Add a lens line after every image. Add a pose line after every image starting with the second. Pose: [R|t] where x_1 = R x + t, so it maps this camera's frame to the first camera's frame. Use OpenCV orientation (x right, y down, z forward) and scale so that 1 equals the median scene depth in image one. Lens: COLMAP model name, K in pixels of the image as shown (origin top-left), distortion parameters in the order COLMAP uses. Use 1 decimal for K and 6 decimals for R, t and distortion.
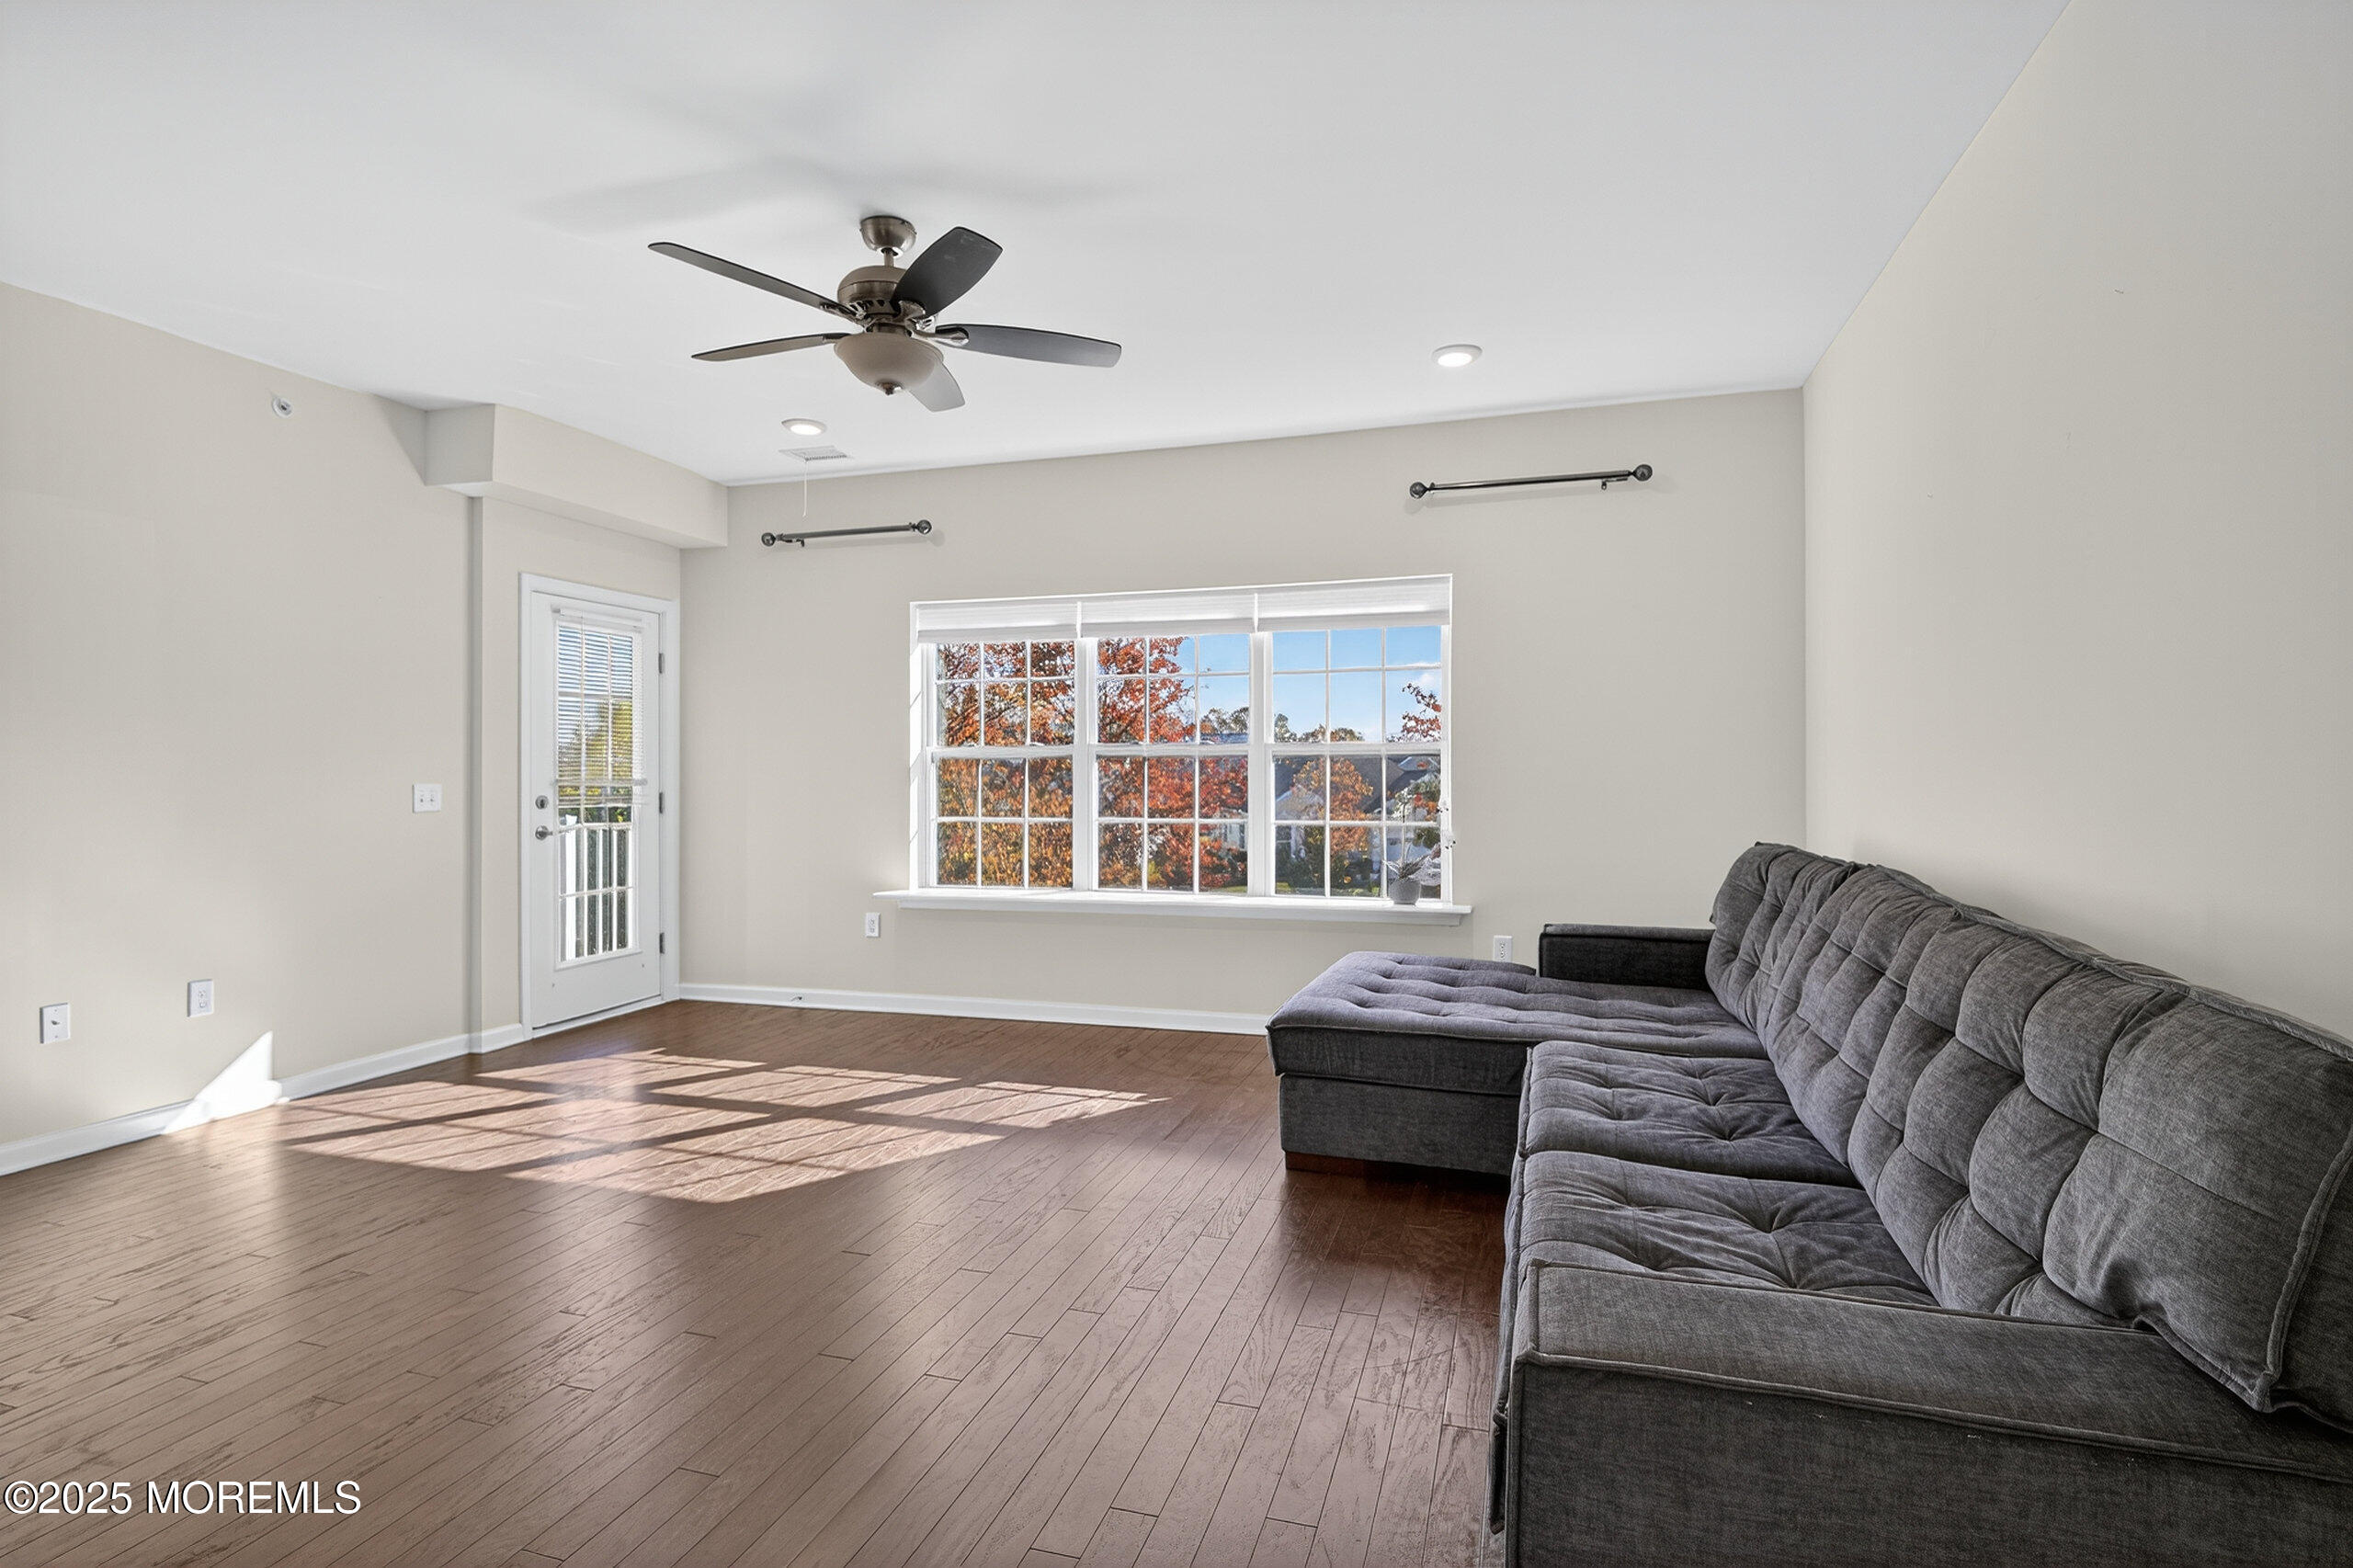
lens RADIAL K [[1124.8, 0, 1172.3], [0, 1124.8, 765.8], [0, 0, 1]] dist [-0.000939, -0.001561]
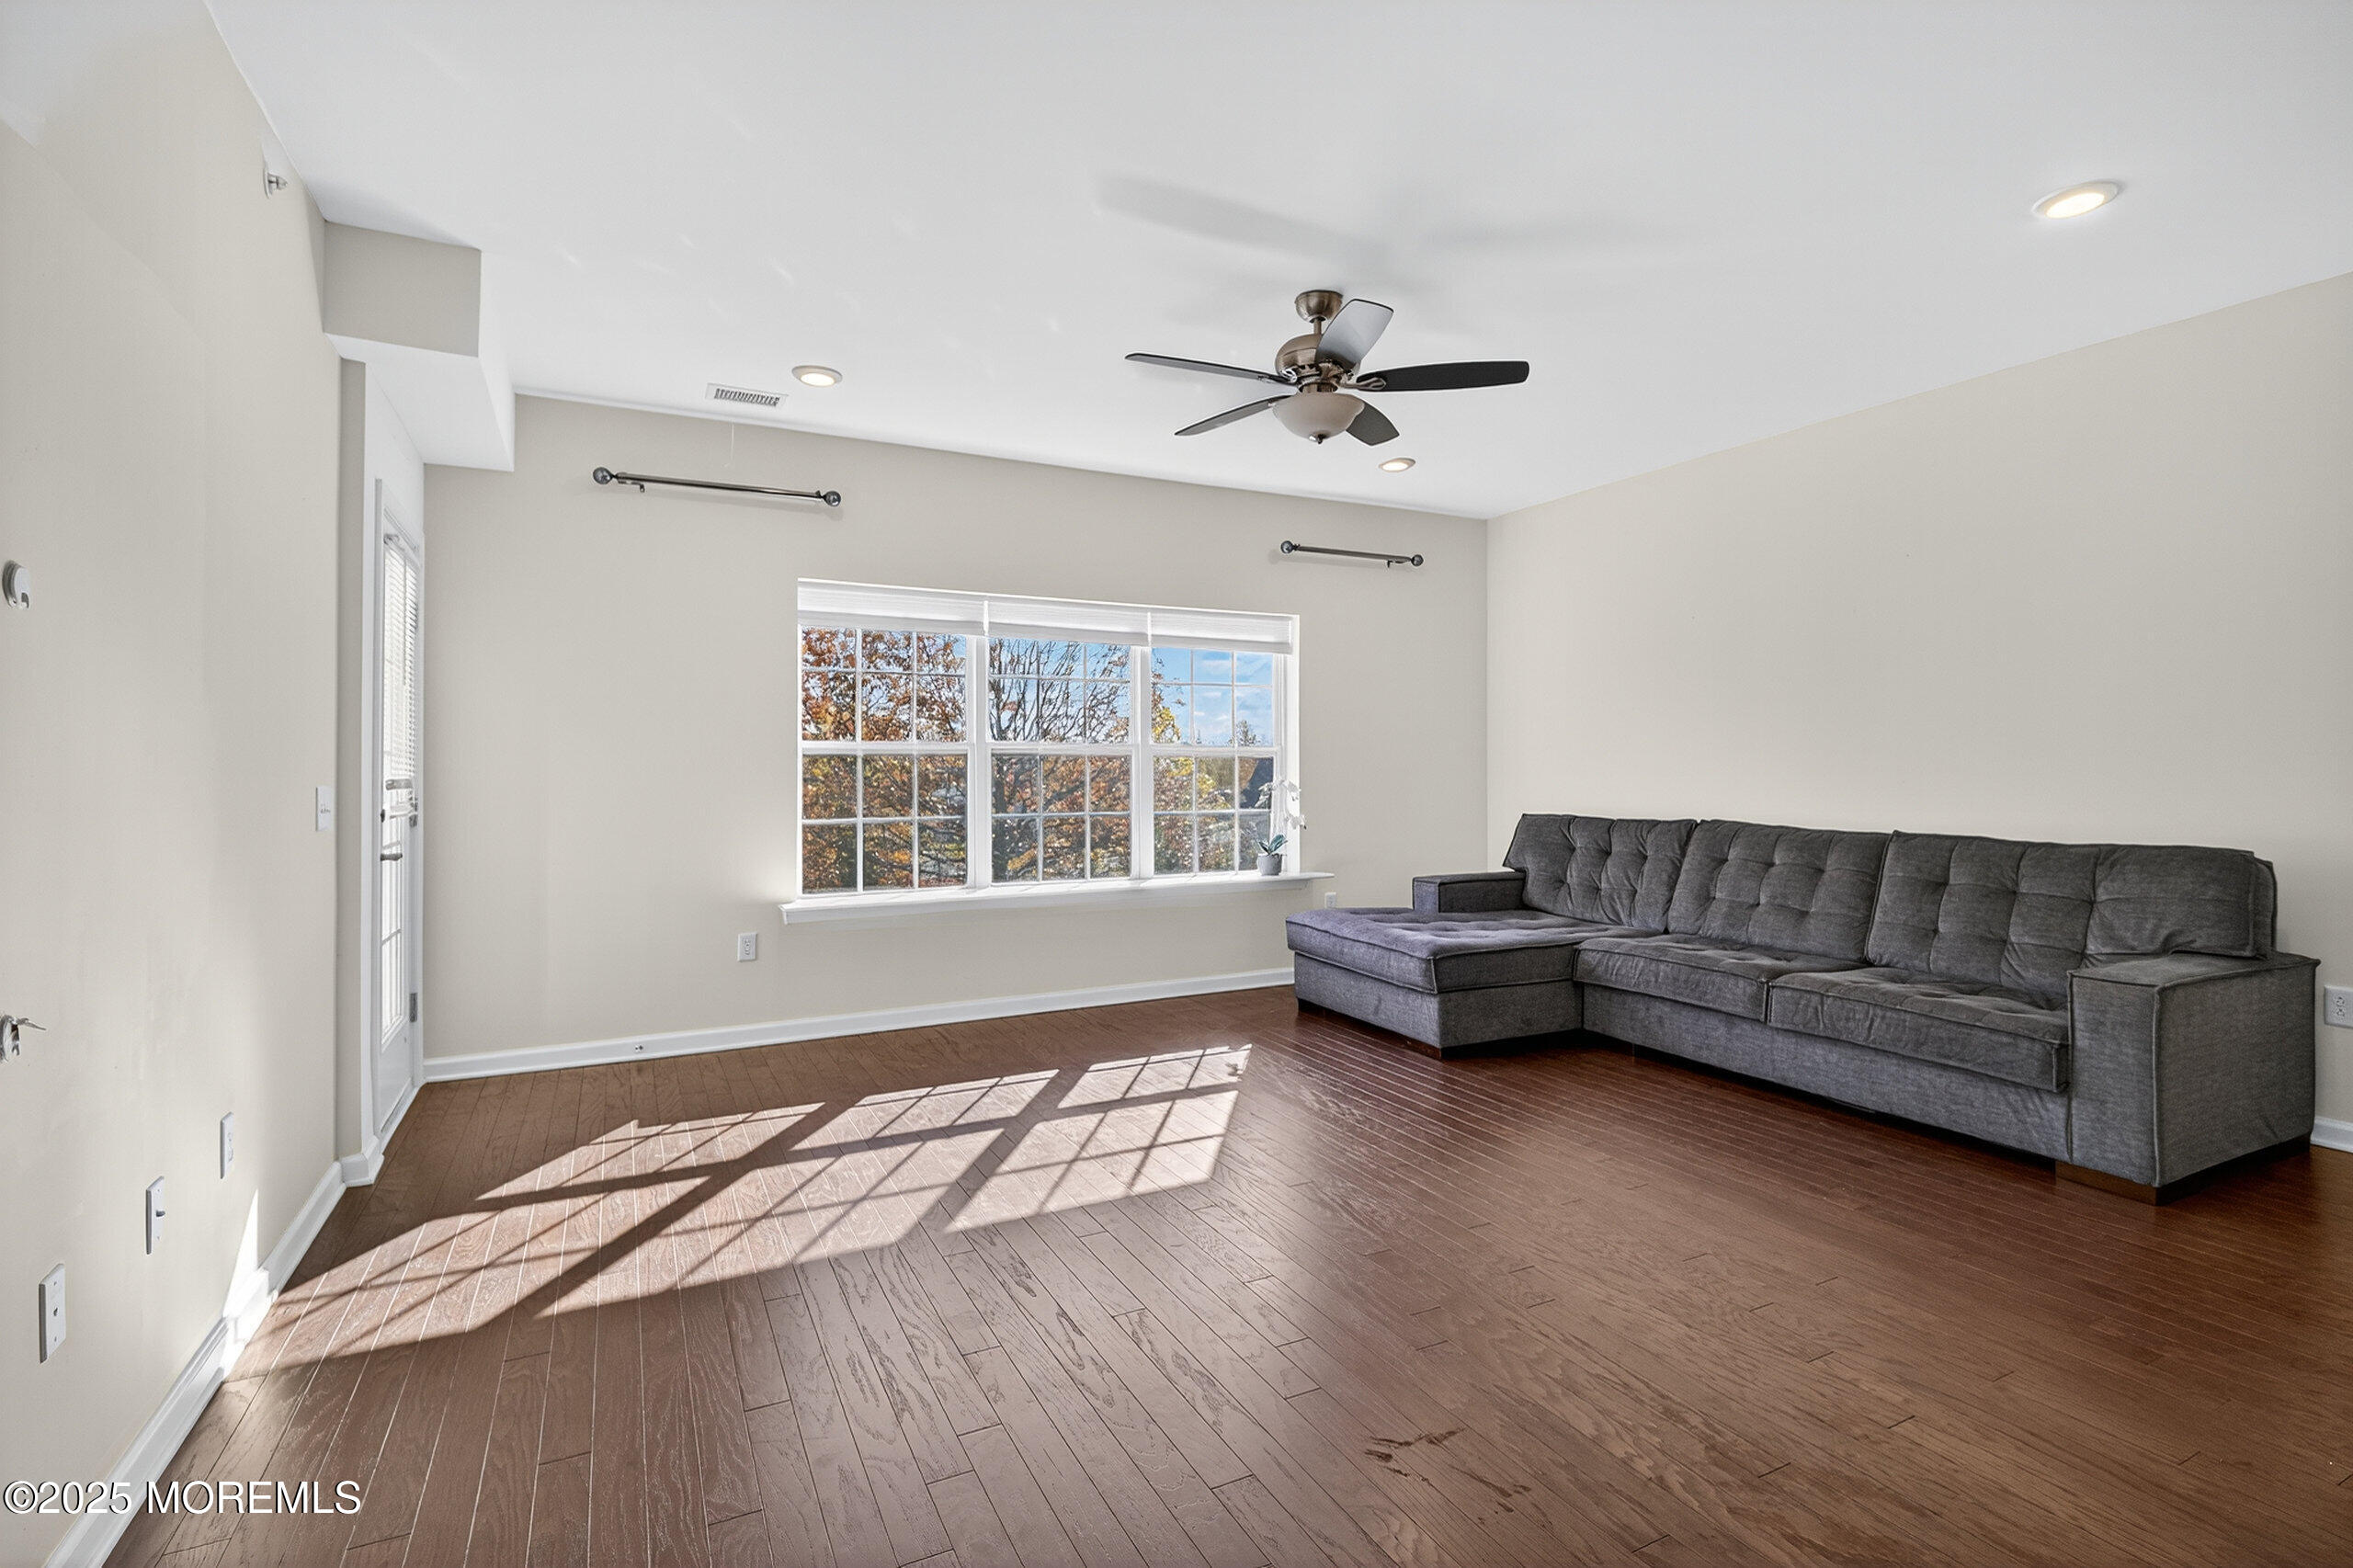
lens RADIAL K [[1124.8, 0, 1174.5], [0, 1124.8, 777.9], [0, 0, 1]] dist [-0.000939, -0.001561]
pose [[0.715978, -0.005093, 0.698104, -0.660851], [-0.004743, 0.999915, 0.012159, -0.000011], [-0.698106, -0.012016, 0.715893, 0.155489]]
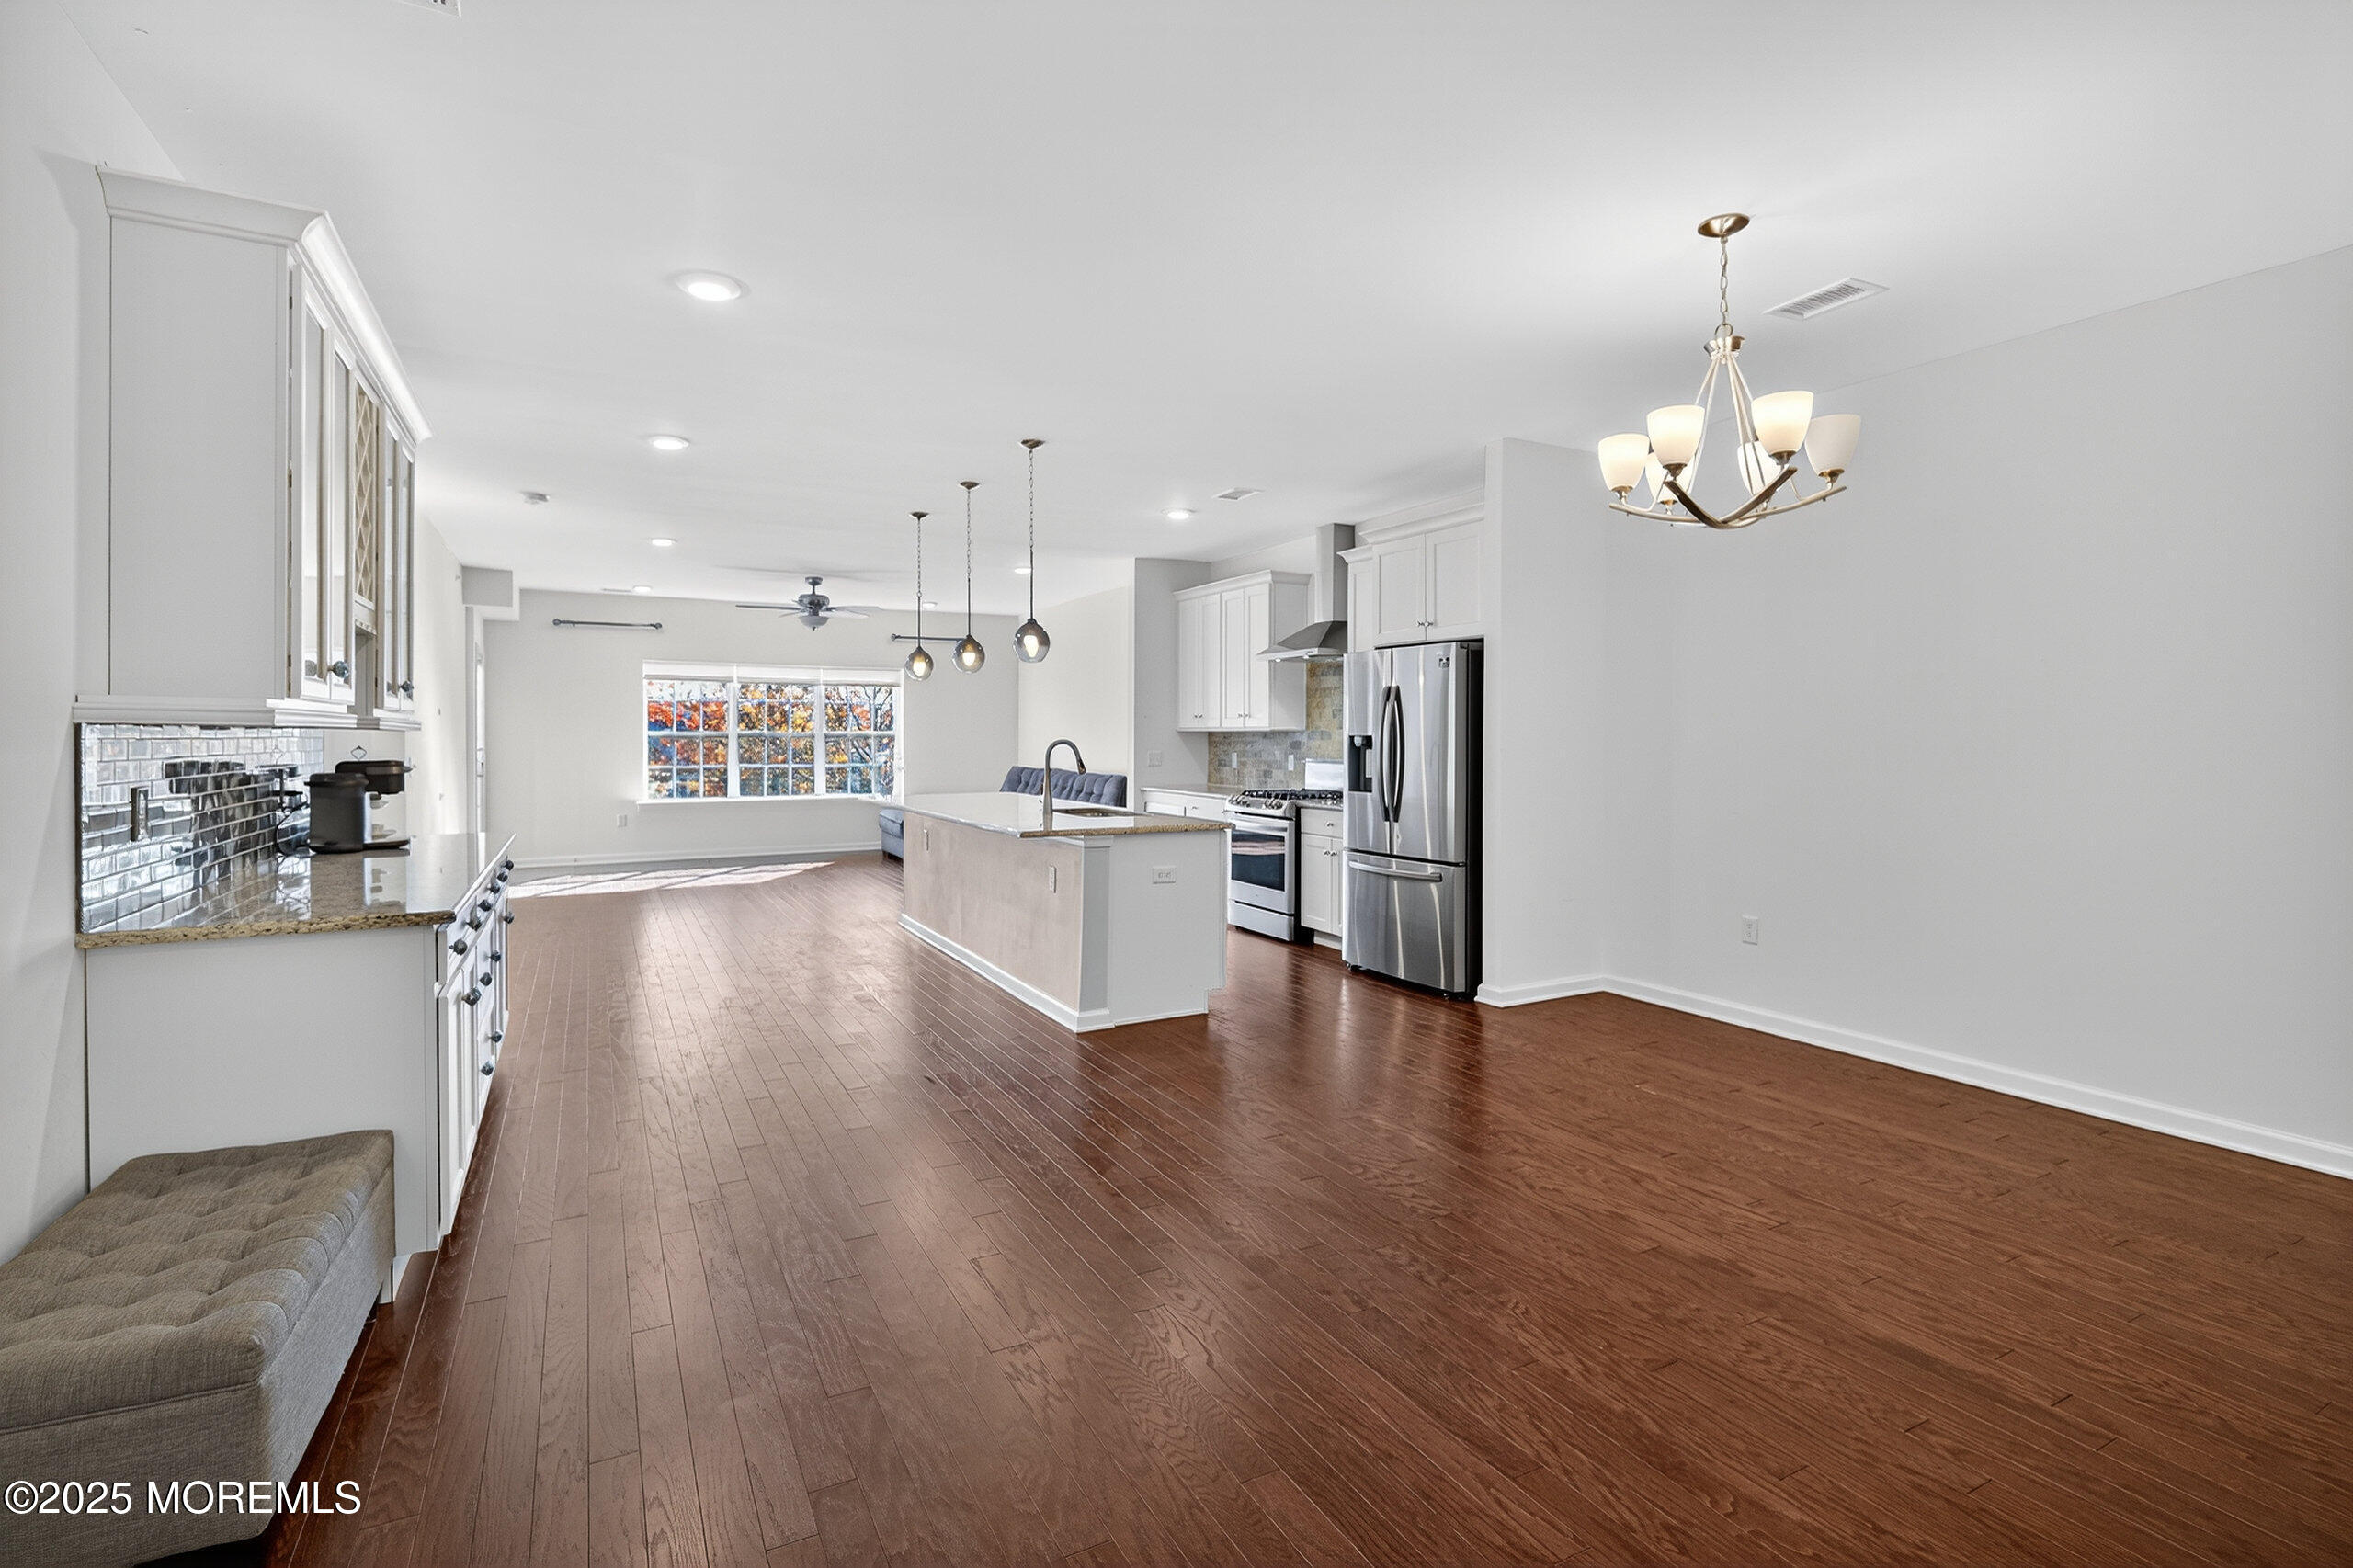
lens RADIAL K [[1124.8, 0, 1178.8], [0, 1124.8, 756.0], [0, 0, 1]] dist [-0.000939, -0.001561]
pose [[0.697718, -0.009514, 0.716309, -1.047613], [-0.009457, 0.999702, 0.022490, -0.028477], [-0.716310, -0.022466, 0.697420, -1.152221]]
